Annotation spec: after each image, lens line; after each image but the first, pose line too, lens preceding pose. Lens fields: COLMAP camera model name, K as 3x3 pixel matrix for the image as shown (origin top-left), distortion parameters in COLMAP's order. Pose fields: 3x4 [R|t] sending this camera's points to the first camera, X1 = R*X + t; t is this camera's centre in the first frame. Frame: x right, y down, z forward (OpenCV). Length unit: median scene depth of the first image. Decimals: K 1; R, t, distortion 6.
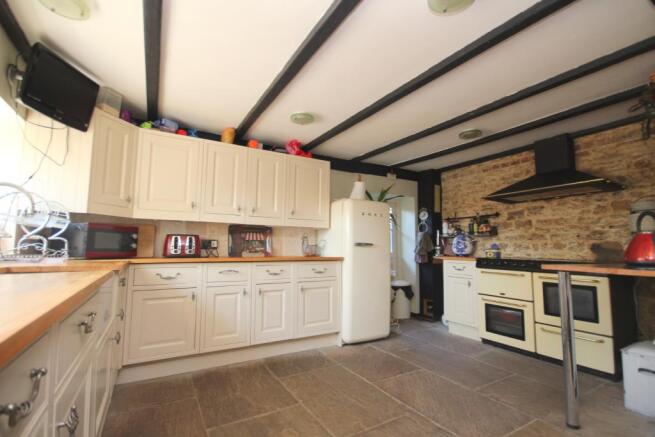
lens RADIAL K [[301.8, 0, 326.8], [0, 301.8, 219.9], [0, 0, 1]] dist [-0.005767, -0.000002]
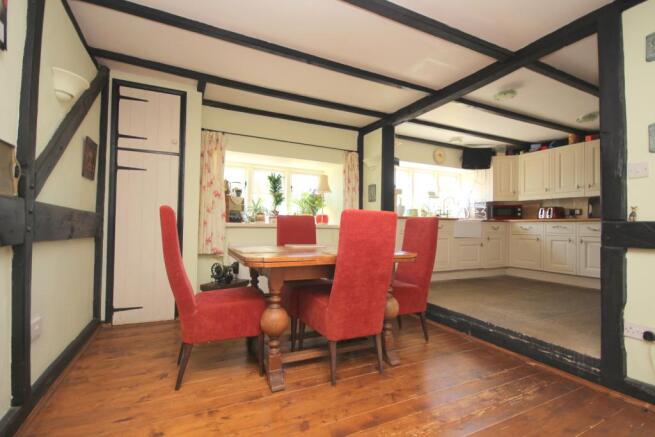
lens RADIAL K [[301.8, 0, 323.5], [0, 301.8, 221.1], [0, 0, 1]] dist [-0.005767, -0.000002]
pose [[-0.080688, -0.027084, -0.996371, 1.397596], [0.076410, 0.996521, -0.033276, 0.091818], [0.993806, -0.078818, -0.078338, -0.153638]]
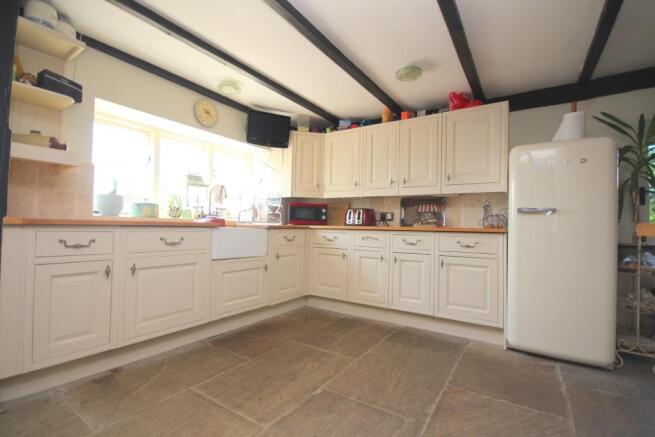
lens RADIAL K [[301.8, 0, 326.6], [0, 301.8, 219.8], [0, 0, 1]] dist [-0.005767, -0.000002]
pose [[0.439898, -0.019693, -0.897832, 0.612177], [0.065089, 0.997829, 0.010005, 0.078046], [0.895686, -0.062840, 0.440225, 0.350116]]
